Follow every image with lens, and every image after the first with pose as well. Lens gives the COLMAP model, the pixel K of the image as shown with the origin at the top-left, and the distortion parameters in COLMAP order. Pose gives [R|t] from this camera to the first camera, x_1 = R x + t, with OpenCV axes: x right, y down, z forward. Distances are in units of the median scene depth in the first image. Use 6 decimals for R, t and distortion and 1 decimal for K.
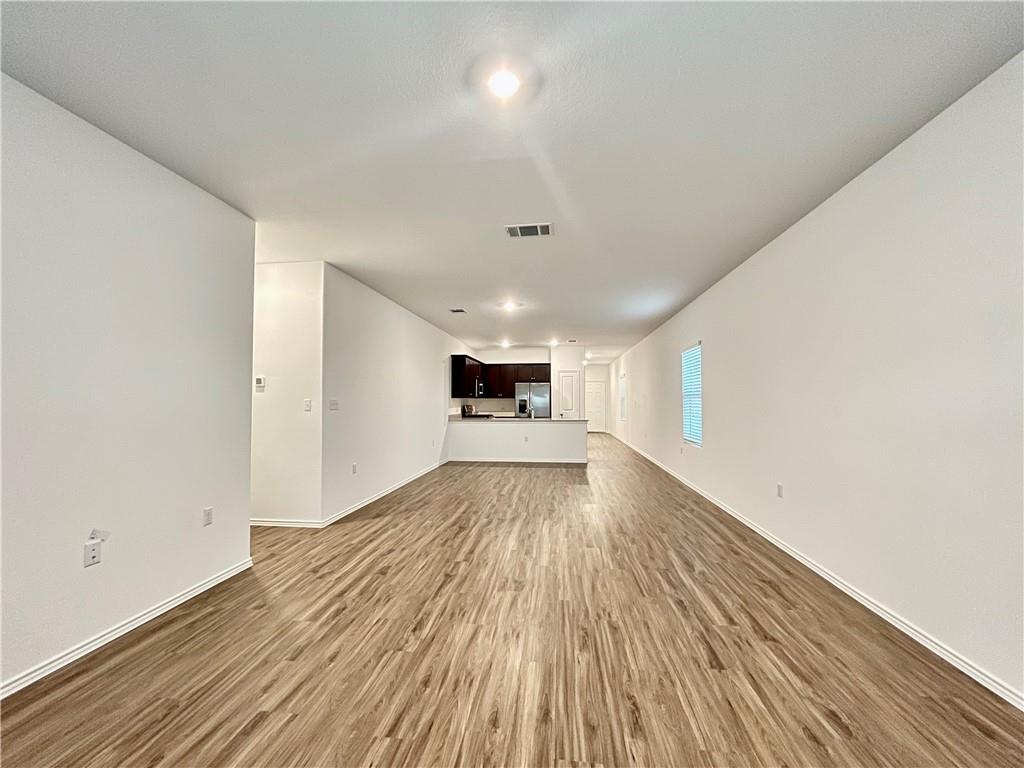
lens RADIAL K [[414.4, 0, 508.4], [0, 414.4, 377.8], [0, 0, 1]] dist [0.002235, 0.000276]
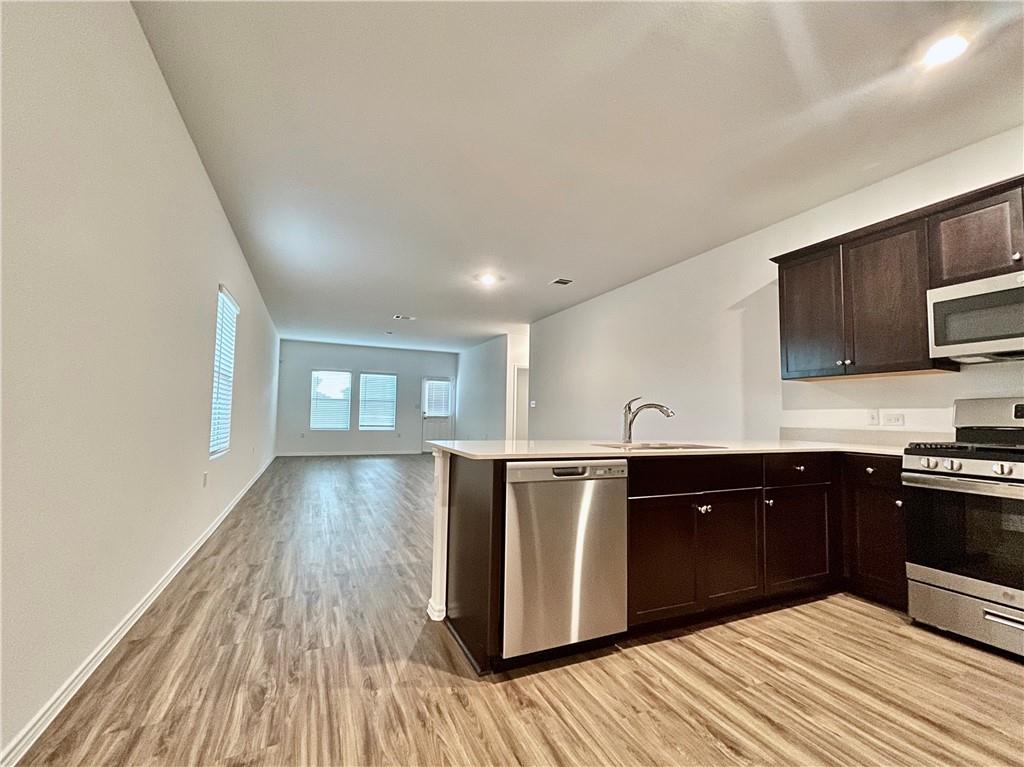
lens RADIAL K [[437.2, 0, 509.9], [0, 437.2, 388.9], [0, 0, 1]] dist [-0.000991, 0.000515]
pose [[-0.851463, -0.045208, -0.522463, 0.277493], [0.013598, 0.994039, -0.108173, 0.091965], [0.524239, -0.099209, -0.845773, 1.181773]]
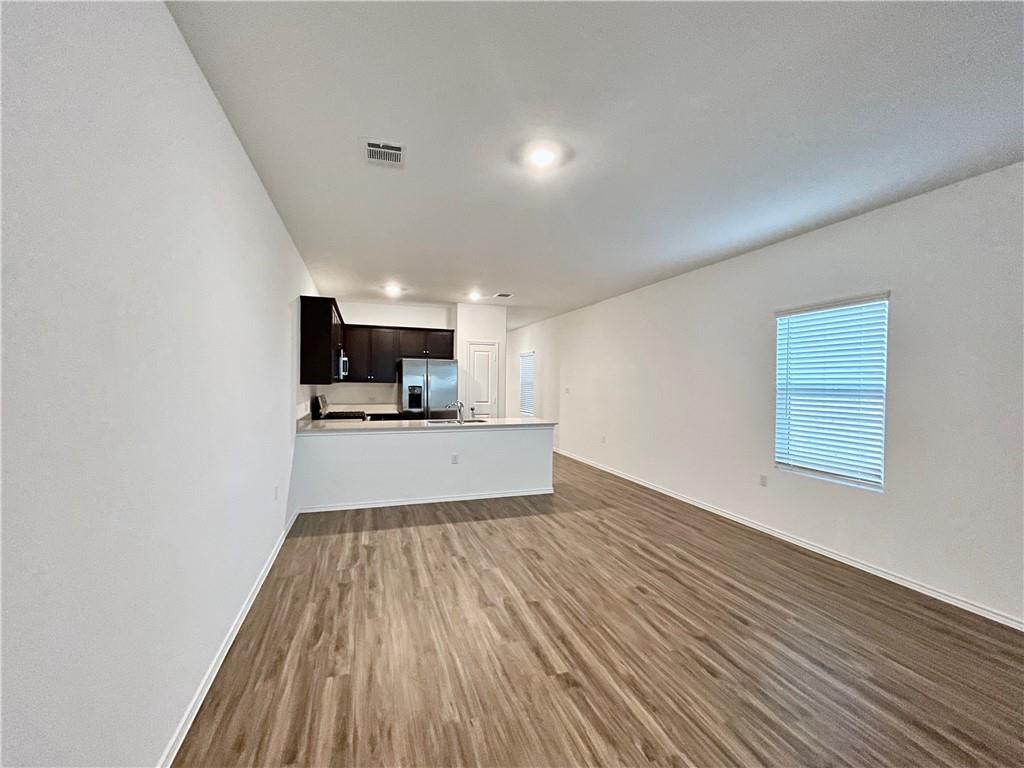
lens RADIAL K [[424.0, 0, 503.3], [0, 424.0, 389.5], [0, 0, 1]] dist [0.002195, 0.000616]
pose [[0.904730, 0.003502, 0.425971, -0.133806], [-0.037118, 0.996811, 0.070640, 0.010232], [-0.424365, -0.079721, 0.901975, 0.441274]]
